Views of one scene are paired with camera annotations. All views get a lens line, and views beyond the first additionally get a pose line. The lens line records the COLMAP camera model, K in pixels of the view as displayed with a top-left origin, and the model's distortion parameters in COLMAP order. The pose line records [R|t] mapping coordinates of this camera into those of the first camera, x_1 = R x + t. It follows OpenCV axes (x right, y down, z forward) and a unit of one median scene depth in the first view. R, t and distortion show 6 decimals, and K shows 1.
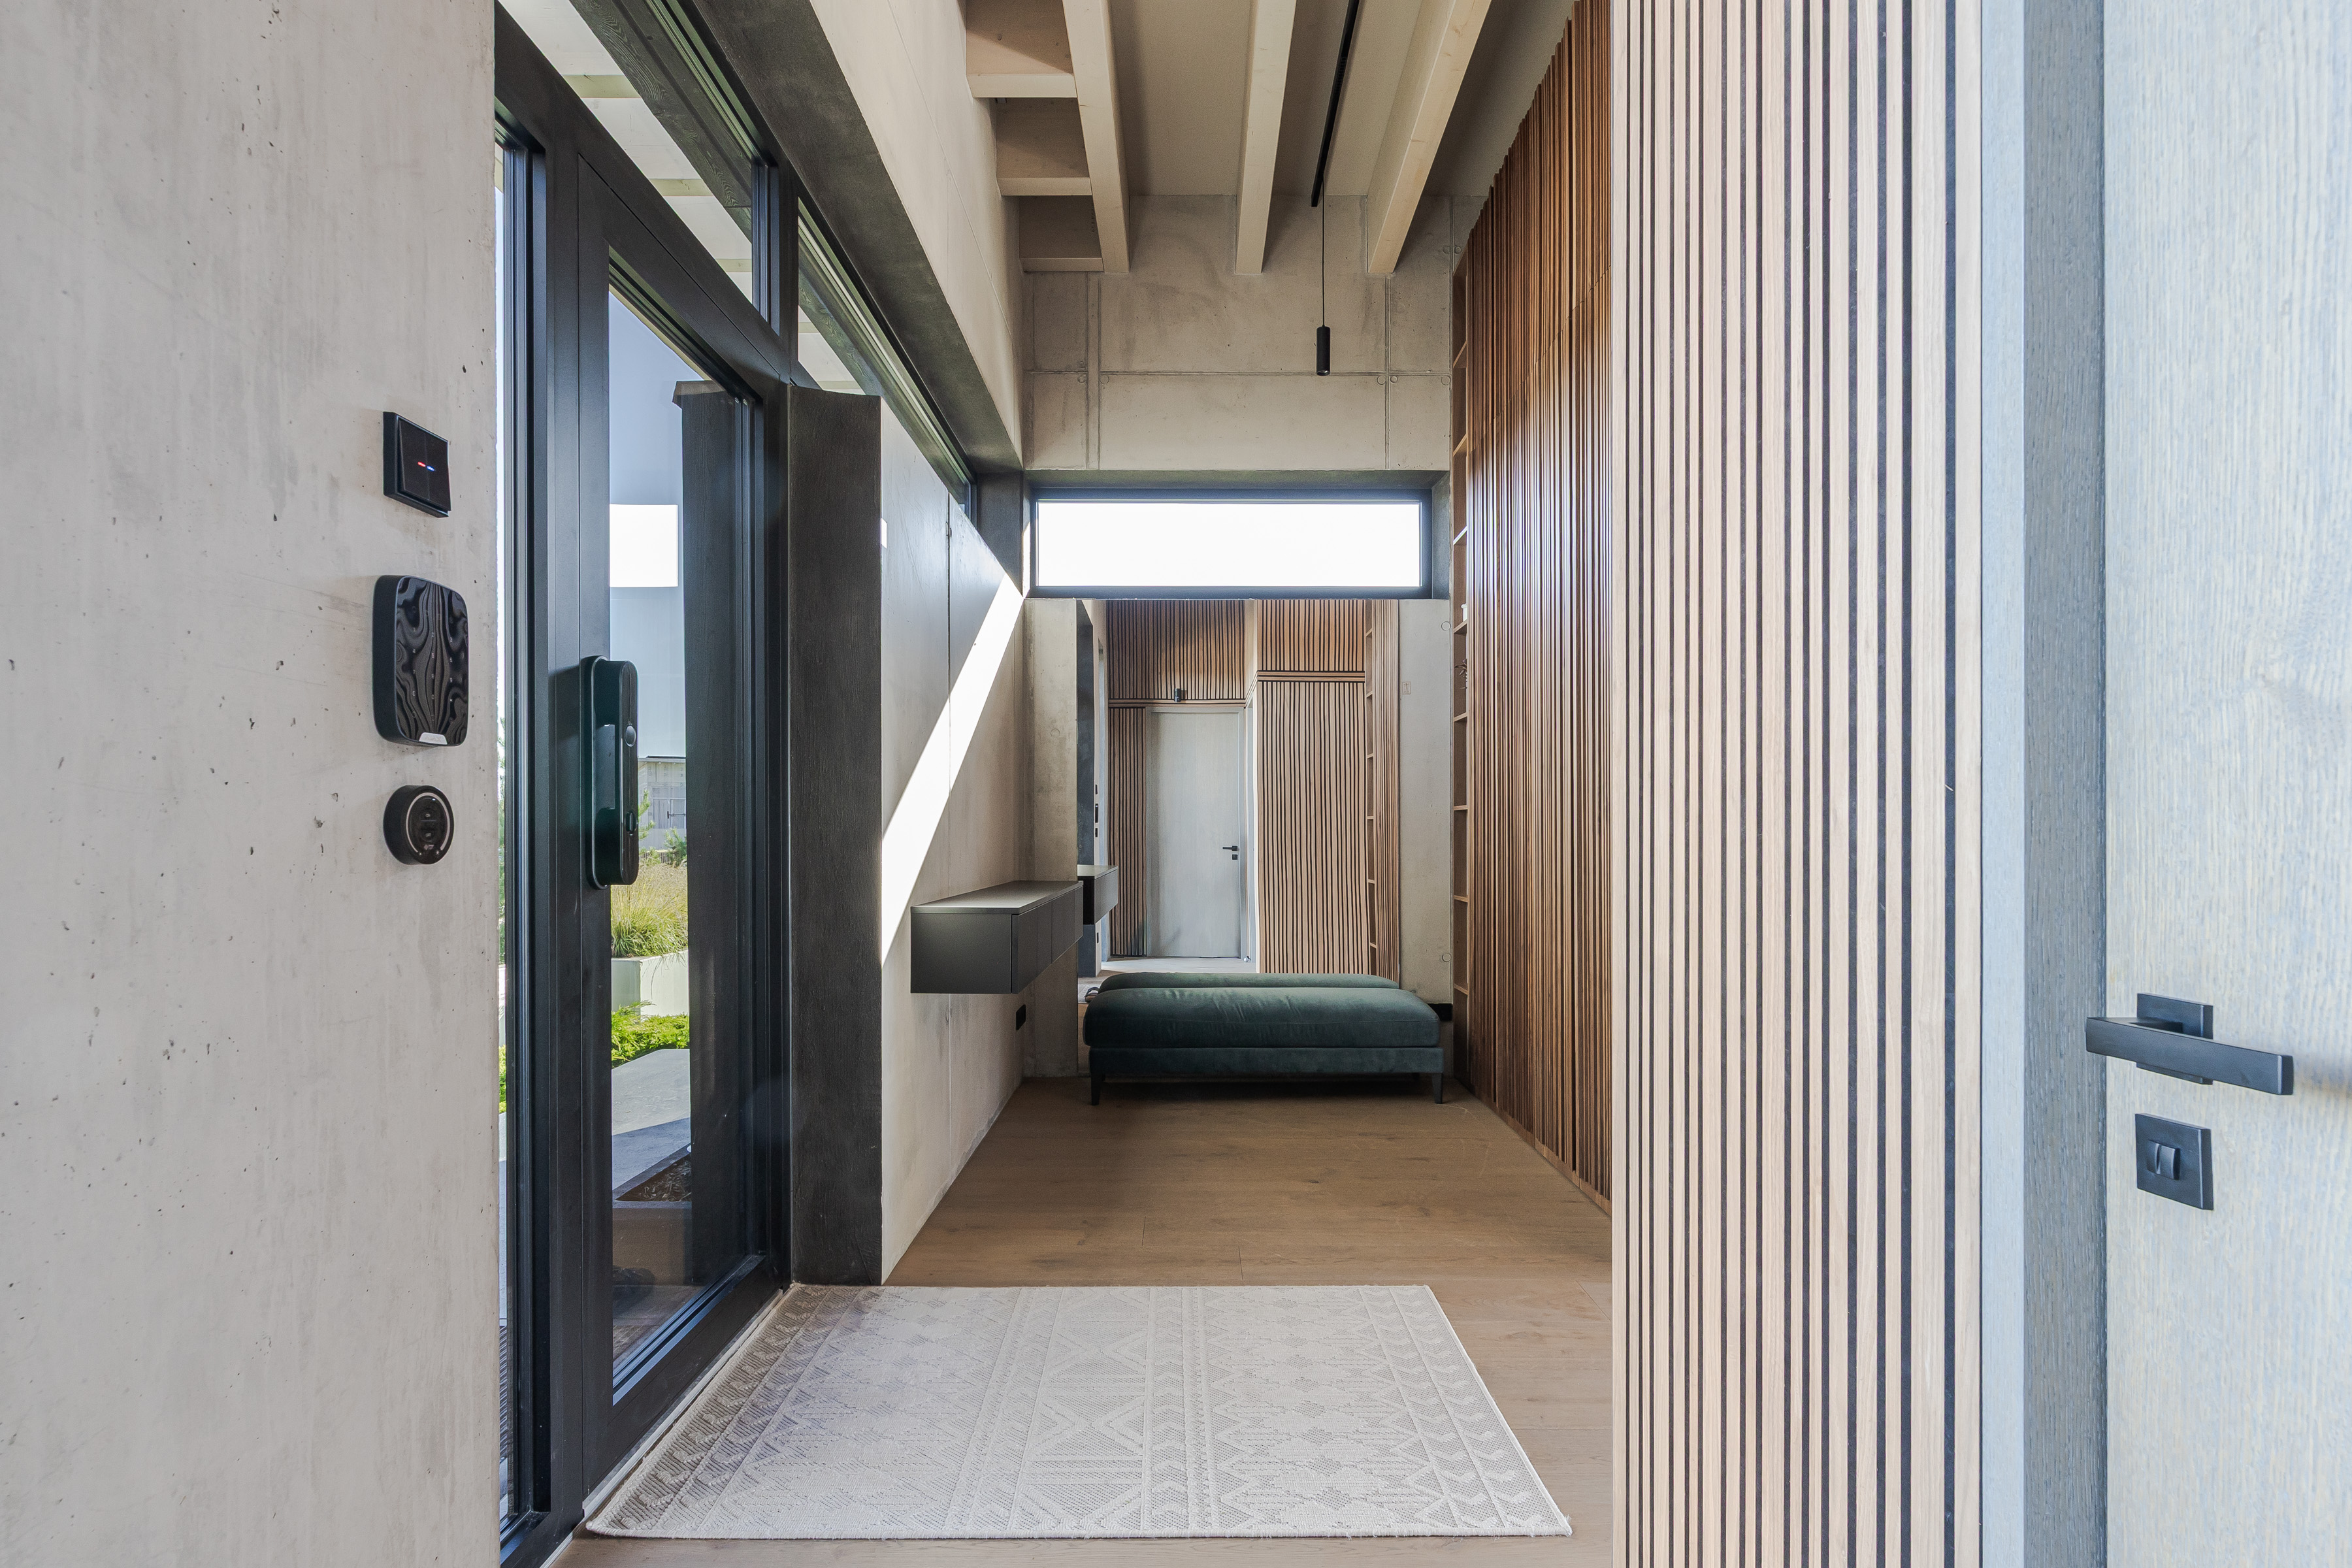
lens RADIAL K [[1136.3, 0, 1188.7], [0, 1136.3, 827.9], [0, 0, 1]] dist [0.000624, -0.000063]
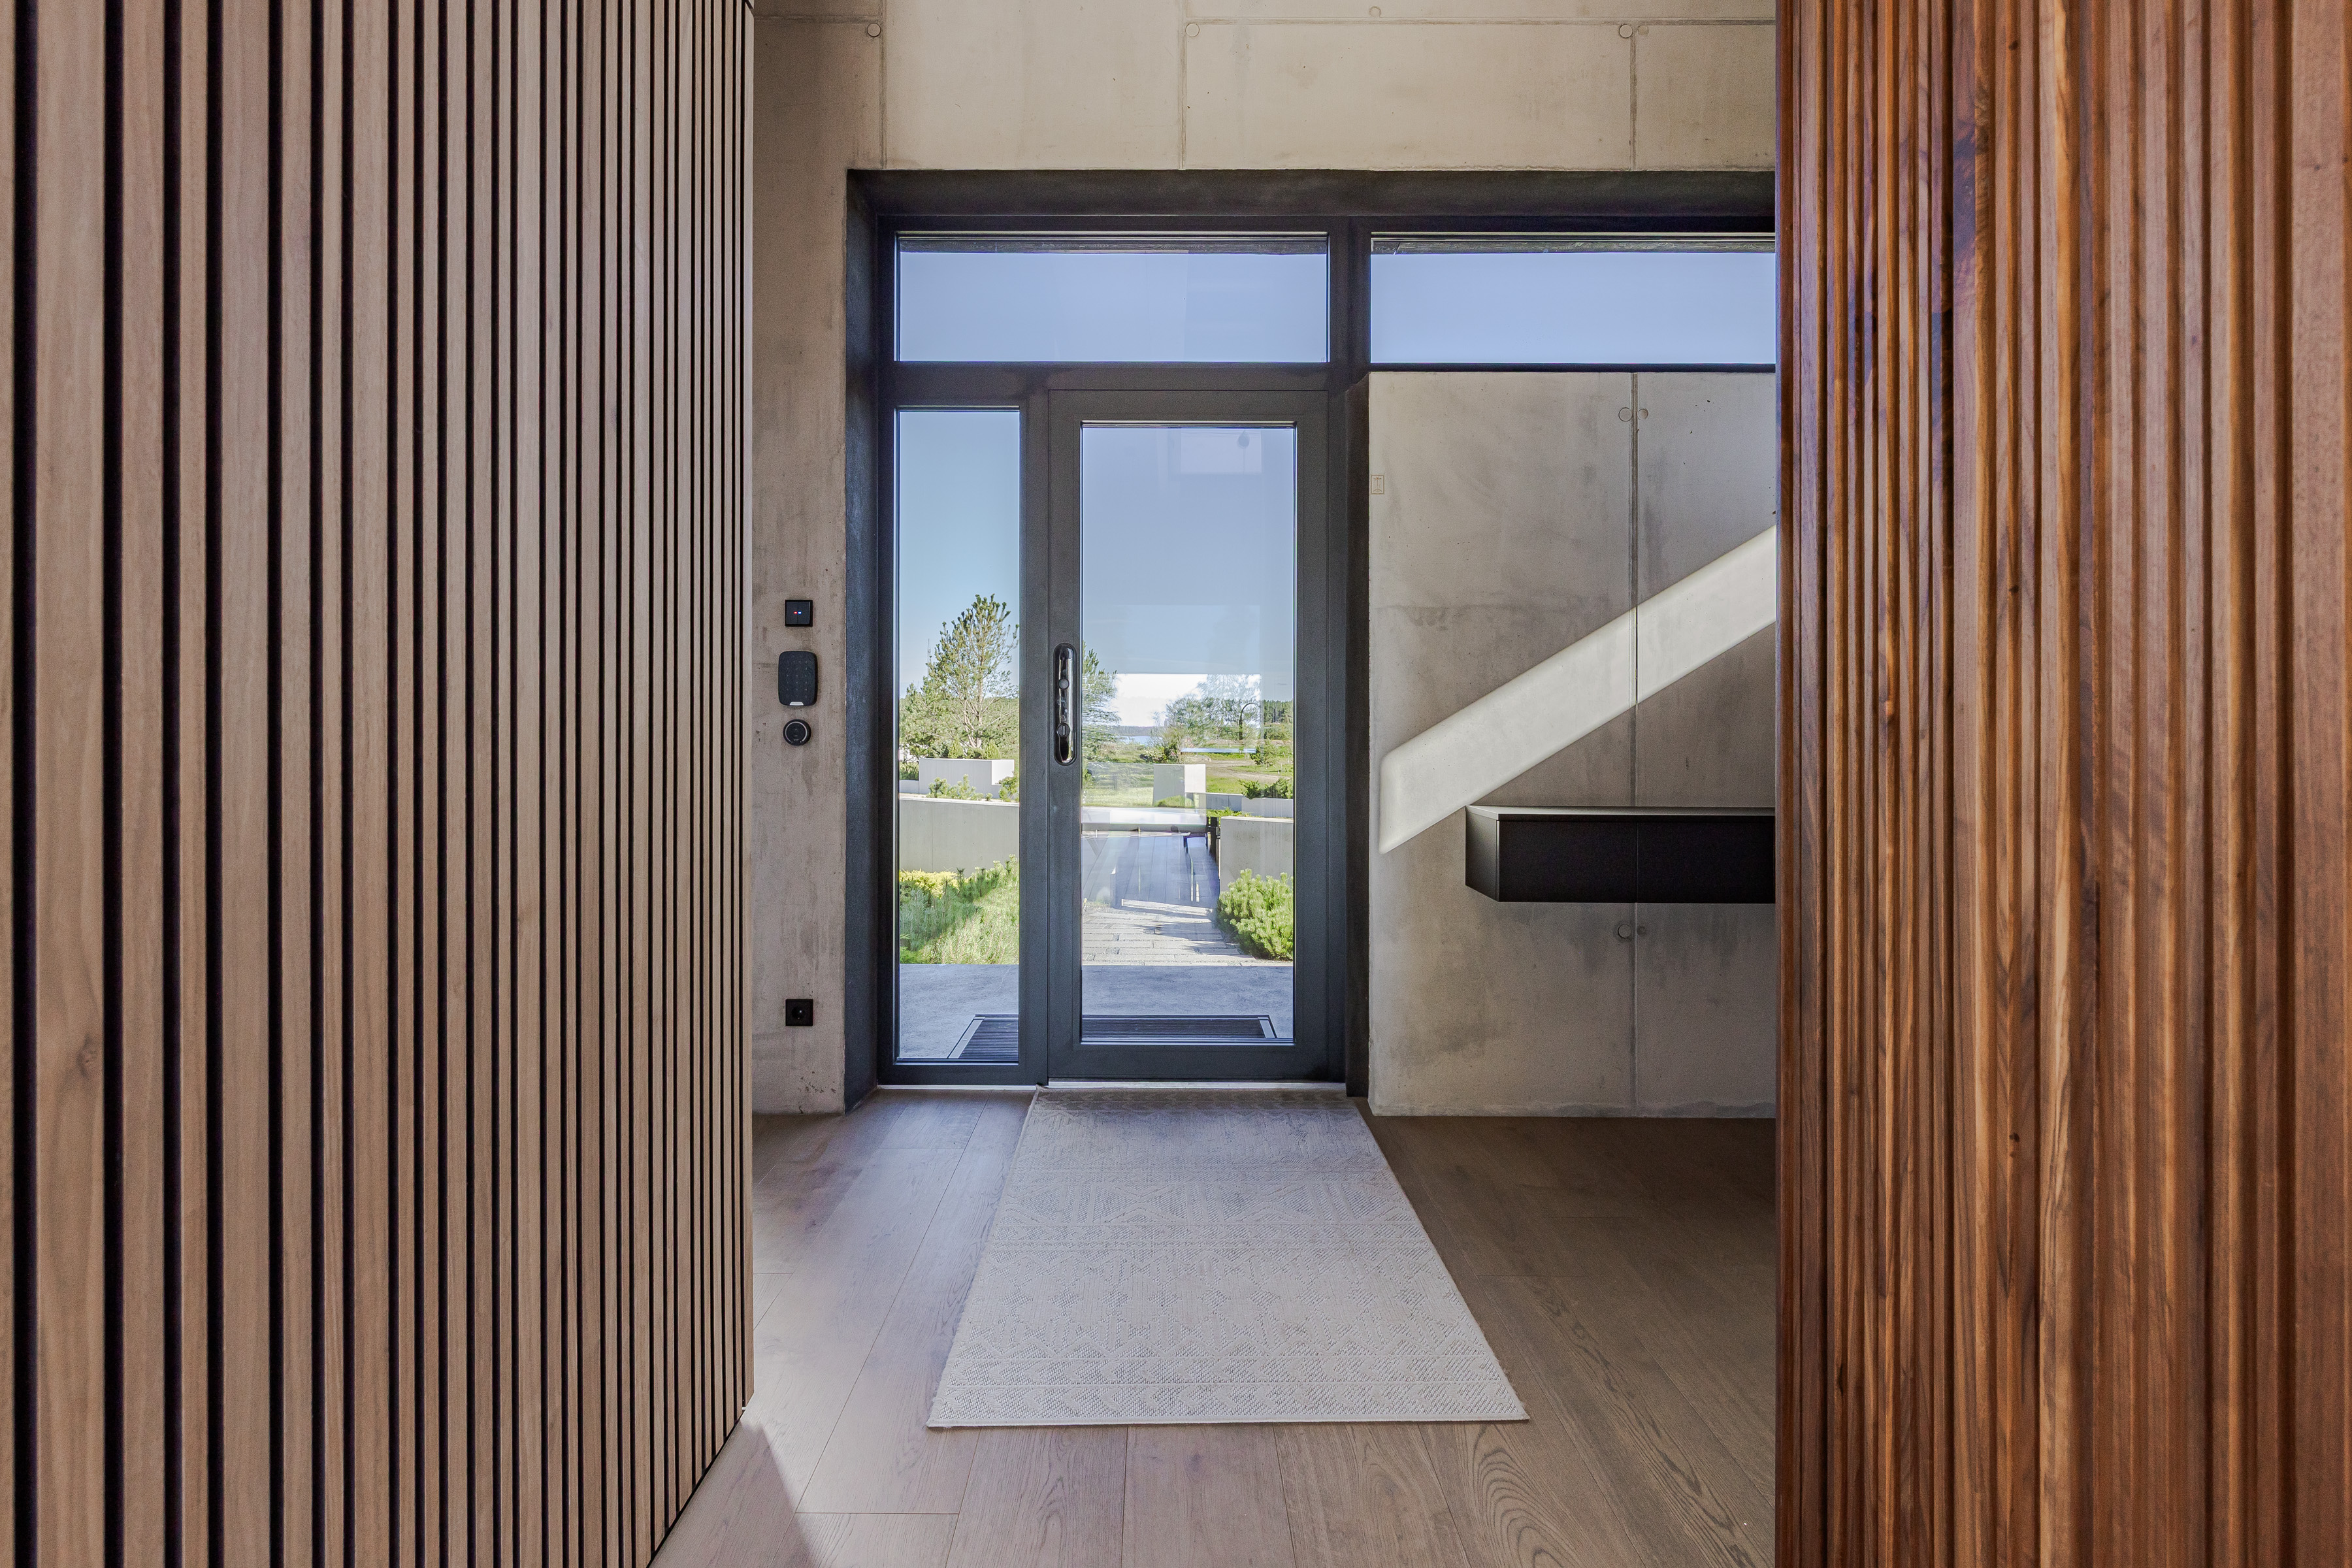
lens RADIAL K [[1022.8, 0, 1162.0], [0, 1022.8, 739.5], [0, 0, 1]] dist [0.007243, 0.000106]
pose [[0.014107, 0.003006, -0.999896, 1.971072], [-0.004809, 0.999984, 0.002938, 0.002331], [0.999889, 0.004767, 0.014122, 1.857049]]
